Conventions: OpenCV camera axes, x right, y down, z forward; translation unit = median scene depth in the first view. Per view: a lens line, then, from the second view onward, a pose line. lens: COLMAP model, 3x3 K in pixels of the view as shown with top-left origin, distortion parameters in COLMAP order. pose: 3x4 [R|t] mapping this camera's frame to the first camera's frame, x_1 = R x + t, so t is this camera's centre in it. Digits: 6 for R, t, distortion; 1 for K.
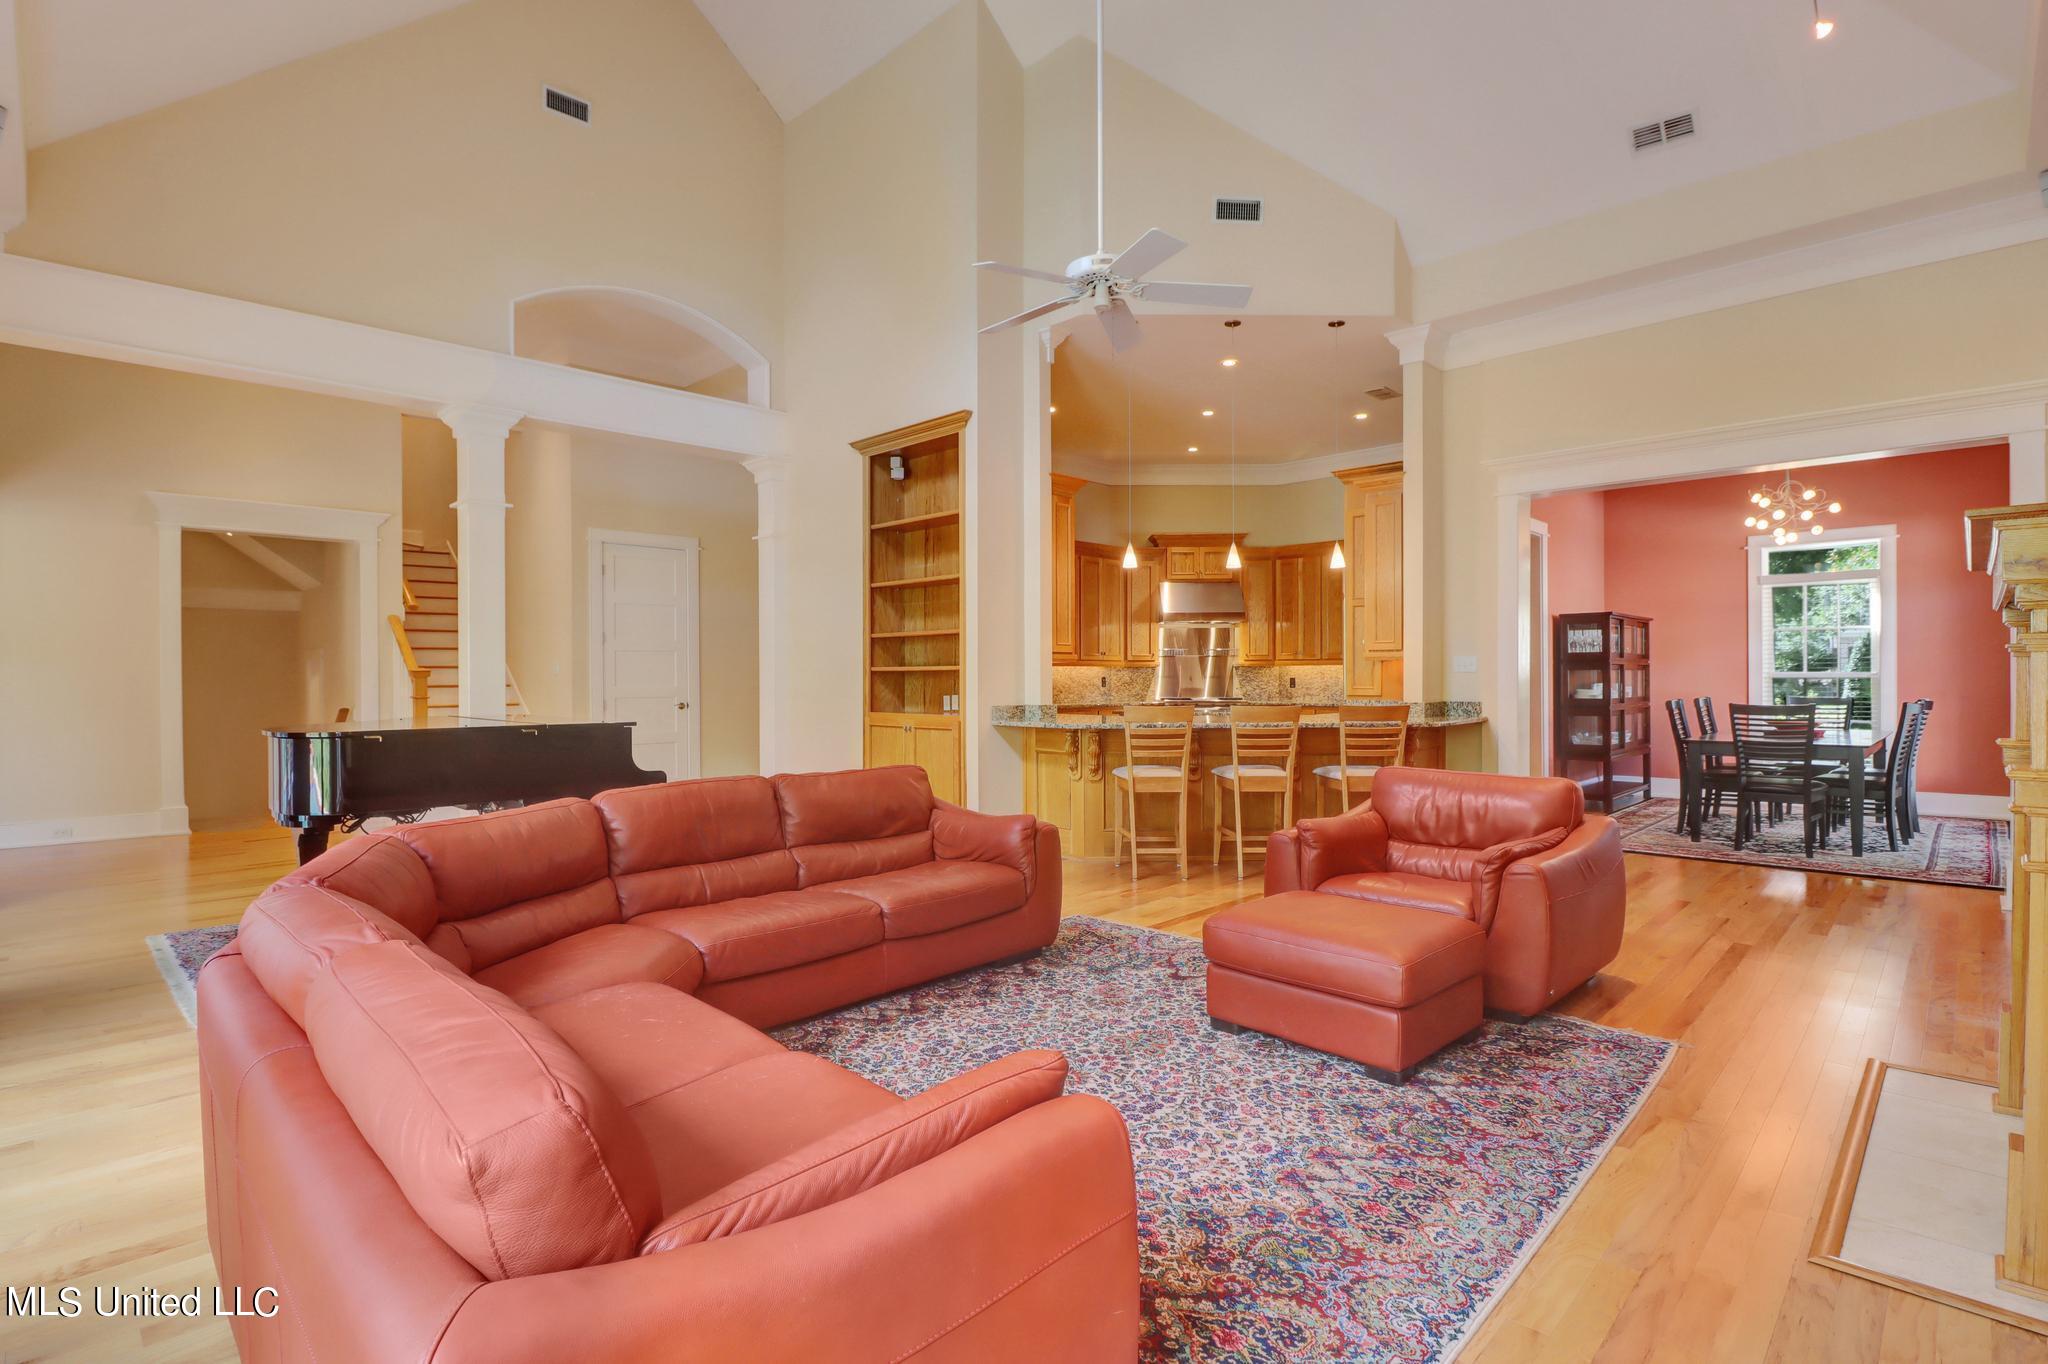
lens RADIAL K [[971.0, 0, 1018.2], [0, 971.0, 667.8], [0, 0, 1]] dist [-0.002737, -0.005051]
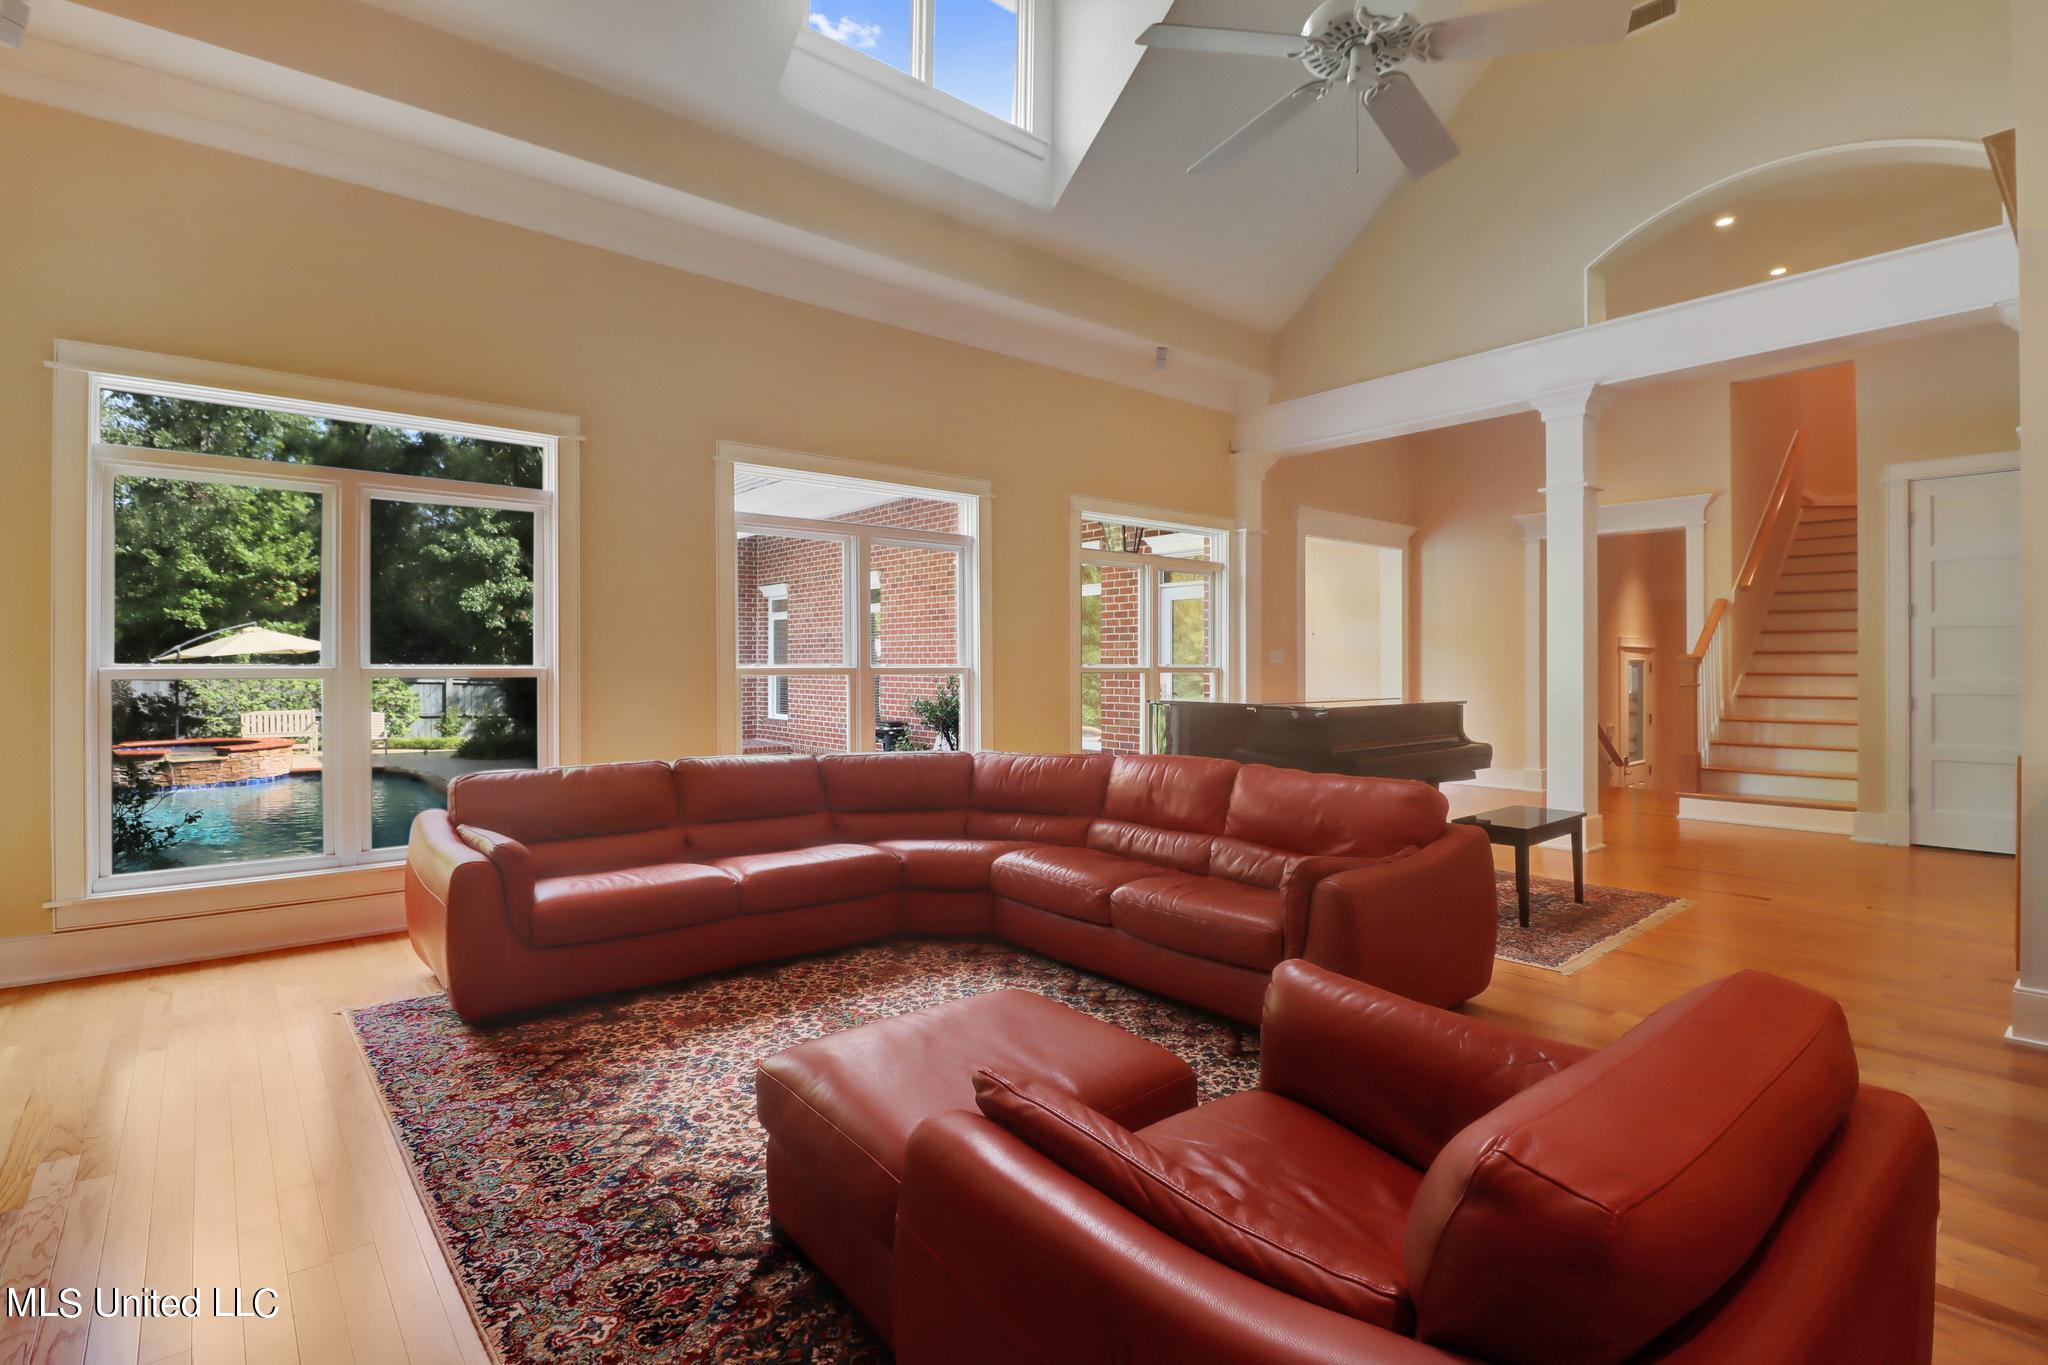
lens RADIAL K [[971.0, 0, 1018.2], [0, 971.0, 668.3], [0, 0, 1]] dist [-0.002737, -0.005051]
pose [[-0.090571, 0.009504, -0.995845, 1.256946], [0.006442, 0.999939, 0.008957, 0.007669], [0.995869, -0.005604, -0.090627, 1.441468]]
